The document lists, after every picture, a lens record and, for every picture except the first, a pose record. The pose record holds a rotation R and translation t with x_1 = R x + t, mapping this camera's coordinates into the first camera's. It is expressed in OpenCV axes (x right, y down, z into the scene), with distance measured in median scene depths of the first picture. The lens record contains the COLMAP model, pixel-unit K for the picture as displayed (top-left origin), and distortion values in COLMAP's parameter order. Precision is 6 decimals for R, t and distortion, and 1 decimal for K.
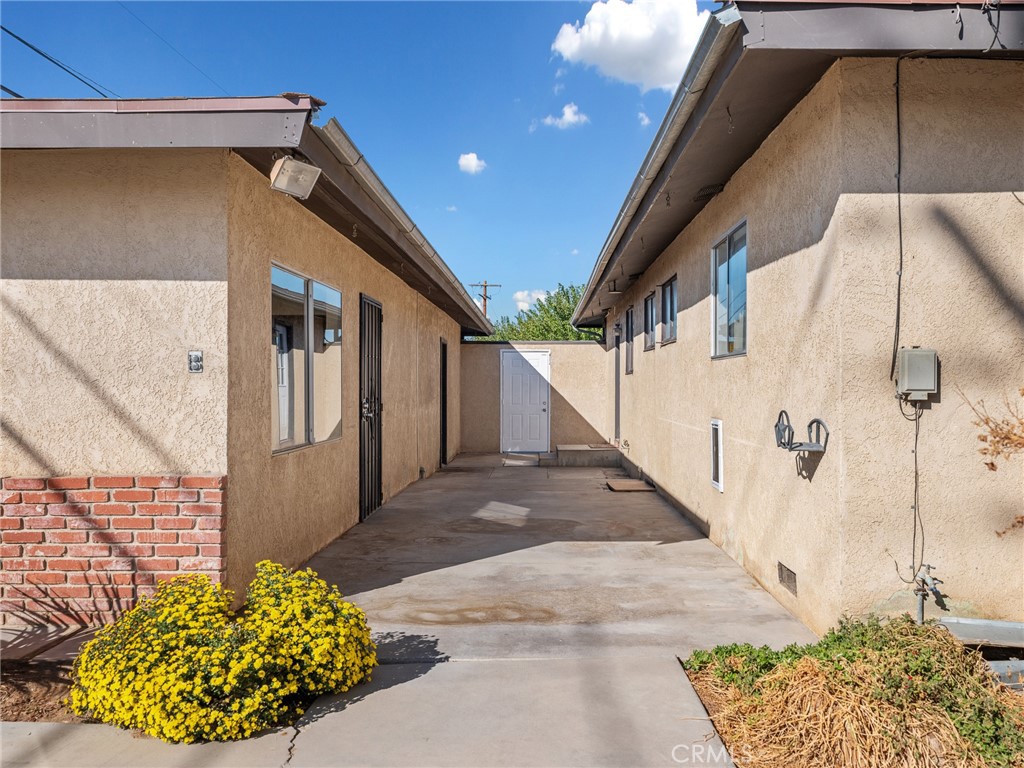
lens RADIAL K [[836.2, 0, 512.8], [0, 836.2, 385.8], [0, 0, 1]] dist [0.013080, 0.001520]
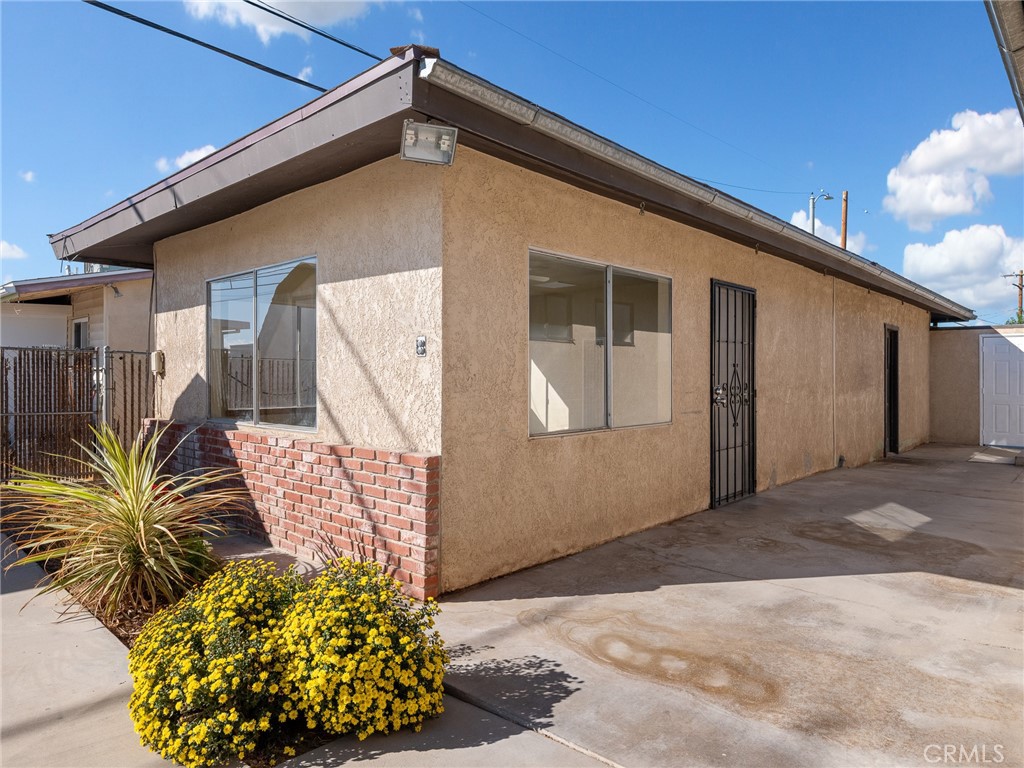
lens RADIAL K [[640.2, 0, 515.5], [0, 640.2, 367.3], [0, 0, 1]] dist [0.002016, -0.000704]
pose [[0.755486, -0.003341, -0.655156, 0.242499], [-0.003410, 0.999953, -0.009032, 0.004688], [0.655156, 0.009058, 0.755440, 0.465594]]
